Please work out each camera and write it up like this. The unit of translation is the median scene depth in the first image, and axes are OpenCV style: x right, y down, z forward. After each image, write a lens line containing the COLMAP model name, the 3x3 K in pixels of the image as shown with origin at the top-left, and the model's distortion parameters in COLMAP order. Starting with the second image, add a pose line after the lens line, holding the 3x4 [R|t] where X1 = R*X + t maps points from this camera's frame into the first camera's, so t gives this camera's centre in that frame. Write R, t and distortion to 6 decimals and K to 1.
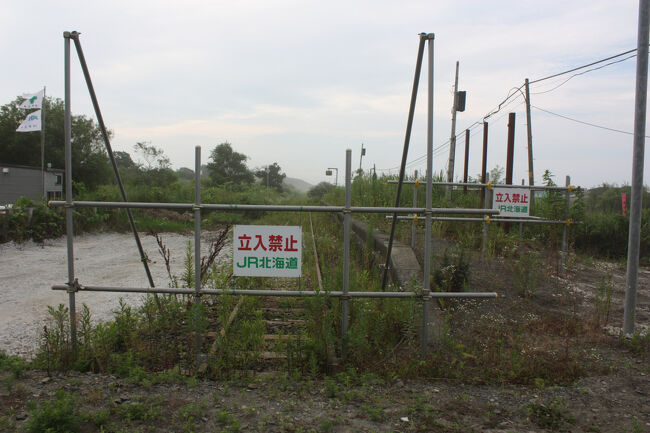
lens RADIAL K [[540.4, 0, 325.0], [0, 540.4, 216.5], [0, 0, 1]] dist [-0.139834, 0.043589]
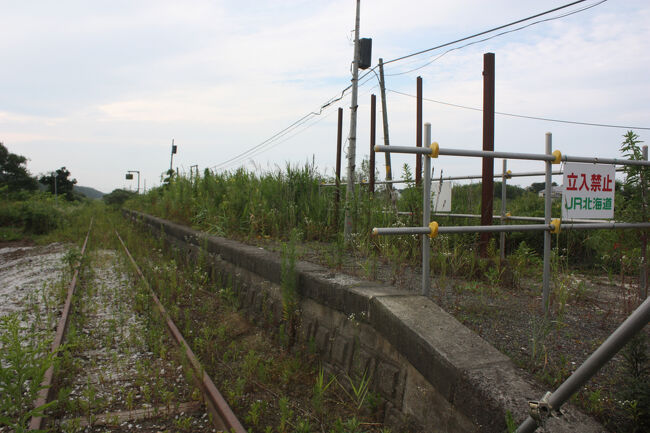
lens RADIAL K [[531.2, 0, 325.0], [0, 531.2, 216.5], [0, 0, 1]] dist [-0.151104, 0.117506]
pose [[0.928895, -0.036141, 0.368576, -0.028394], [0.039603, 0.999214, -0.001828, -0.004033], [-0.368220, 0.016295, 0.929596, 0.233537]]
